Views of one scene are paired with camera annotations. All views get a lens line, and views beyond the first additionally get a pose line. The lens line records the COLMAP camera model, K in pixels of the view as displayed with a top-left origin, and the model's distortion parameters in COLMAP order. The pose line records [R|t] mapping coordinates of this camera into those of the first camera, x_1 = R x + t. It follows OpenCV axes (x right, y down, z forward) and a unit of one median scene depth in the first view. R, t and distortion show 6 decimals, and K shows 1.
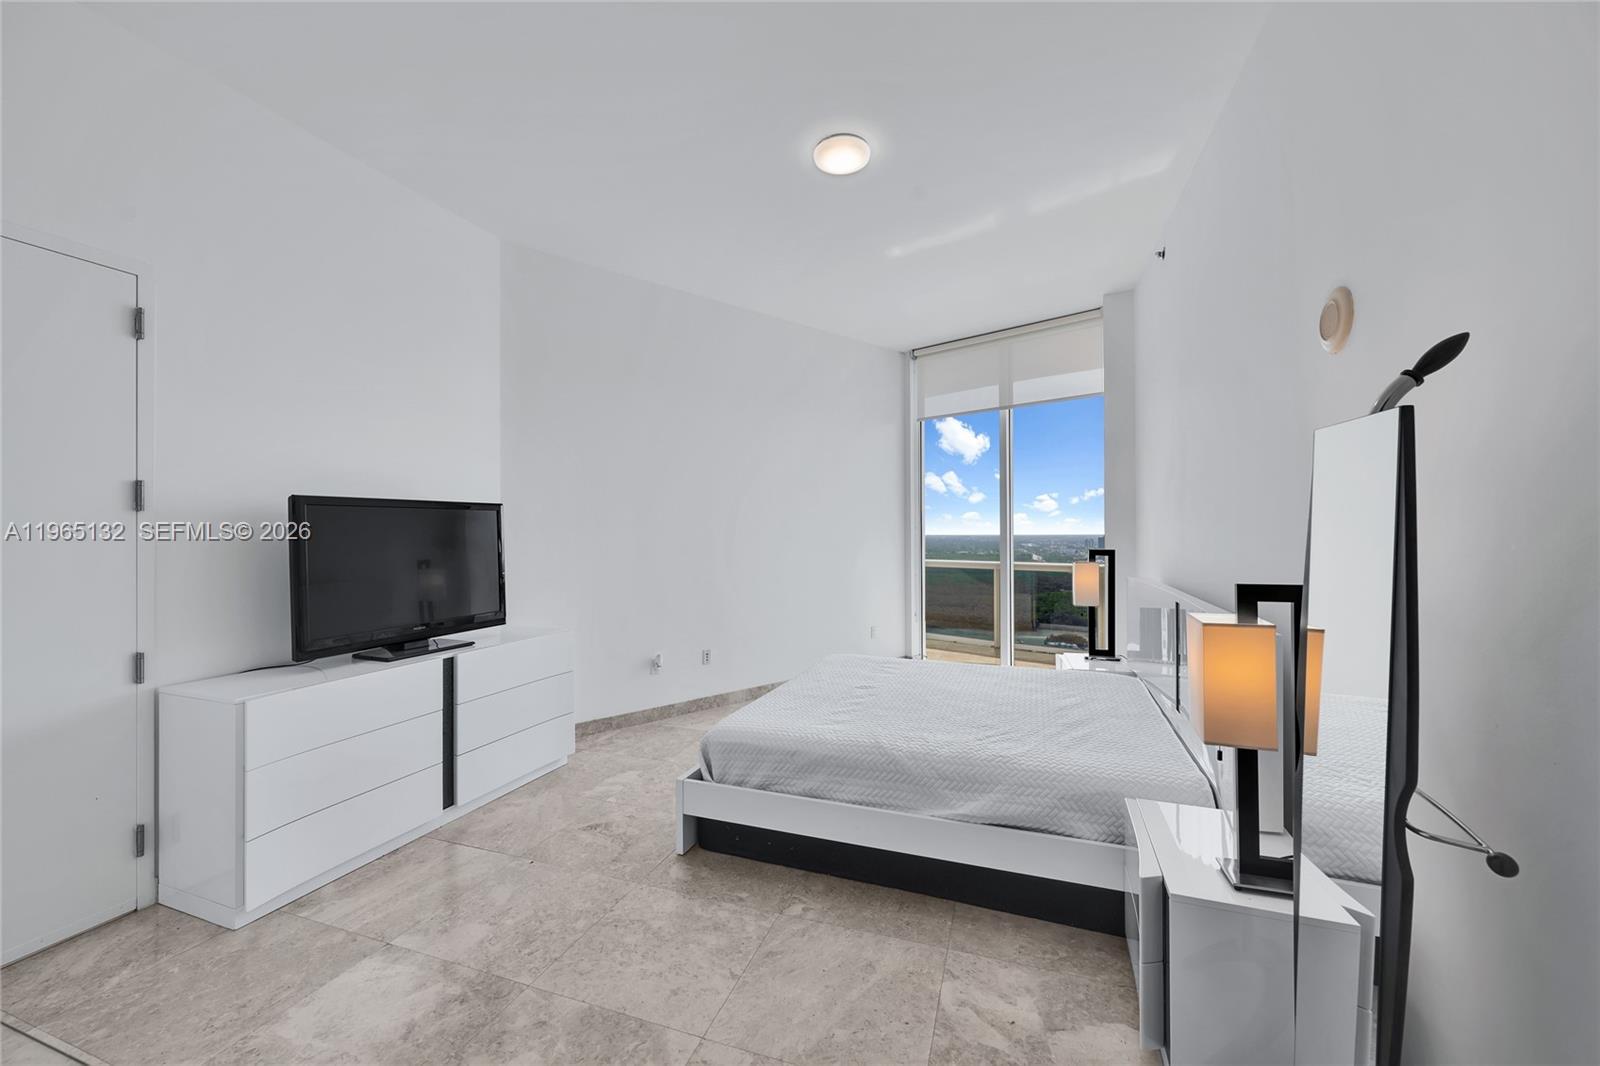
lens RADIAL K [[632.3, 0, 793.6], [0, 632.3, 530.8], [0, 0, 1]] dist [-0.001843, 0.000190]
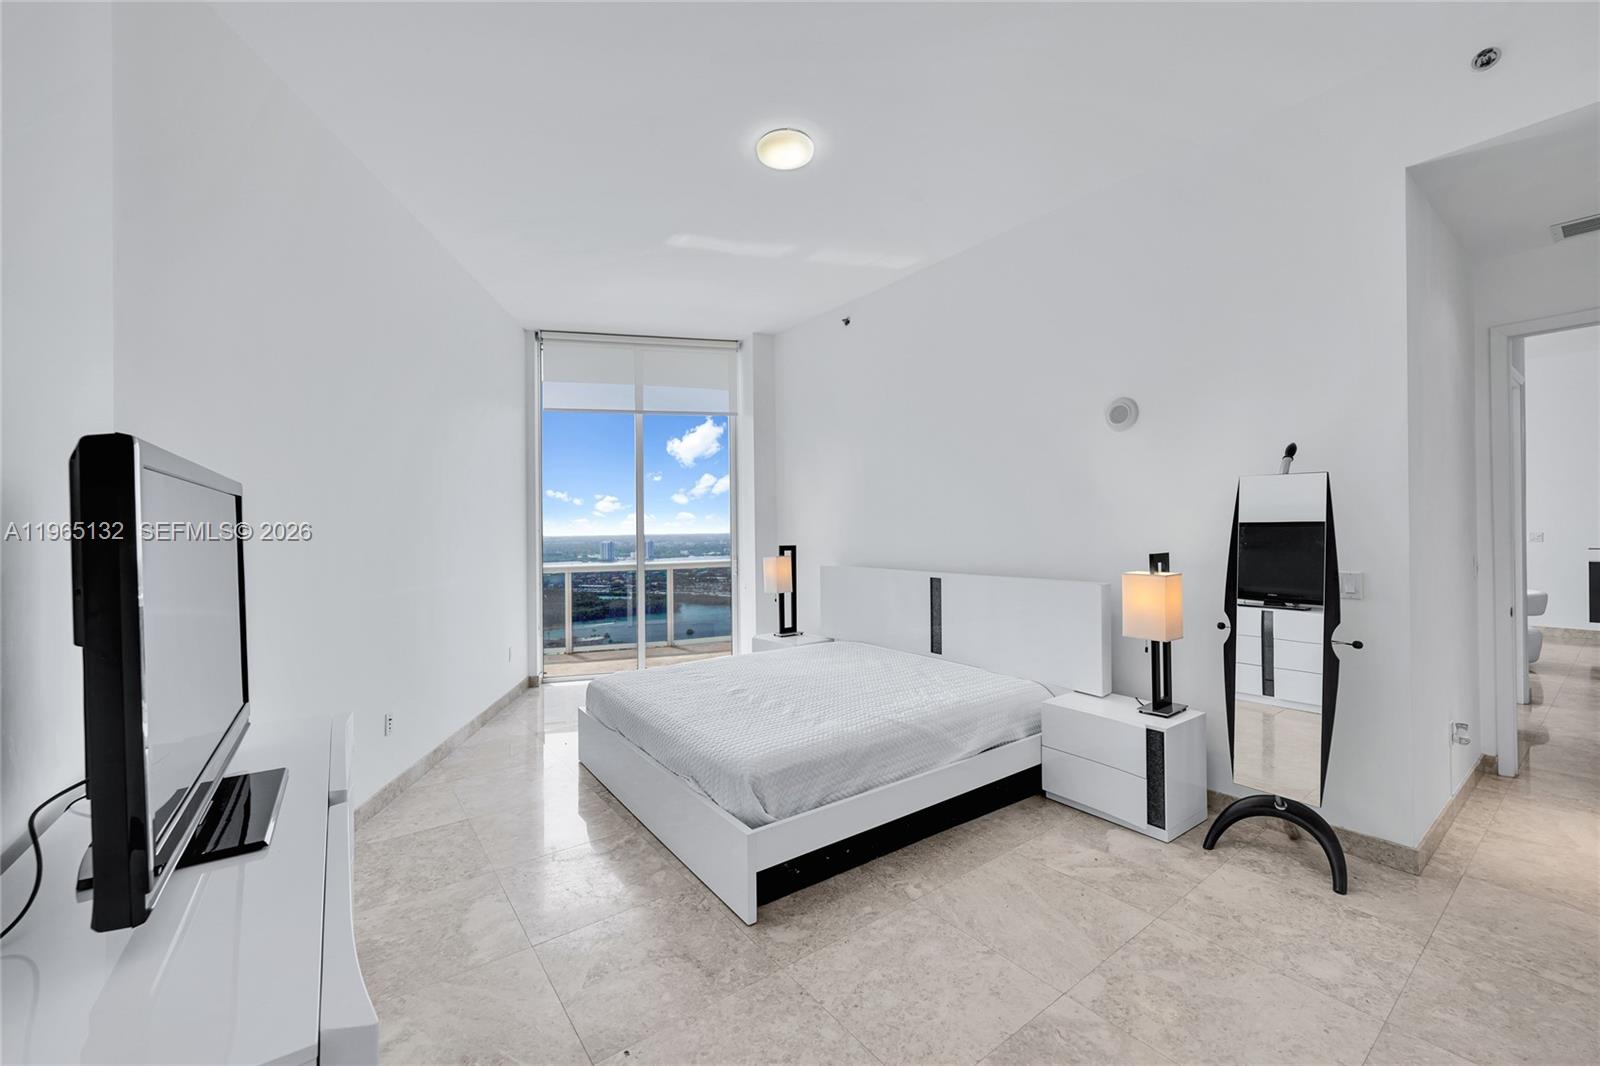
lens RADIAL K [[632.3, 0, 793.6], [0, 632.3, 530.8], [0, 0, 1]] dist [-0.001843, 0.000190]
pose [[0.562582, -0.008972, 0.826693, -0.595565], [0.014466, 0.999895, 0.001008, 0.000471], [-0.826615, 0.011392, 0.562653, 0.352354]]
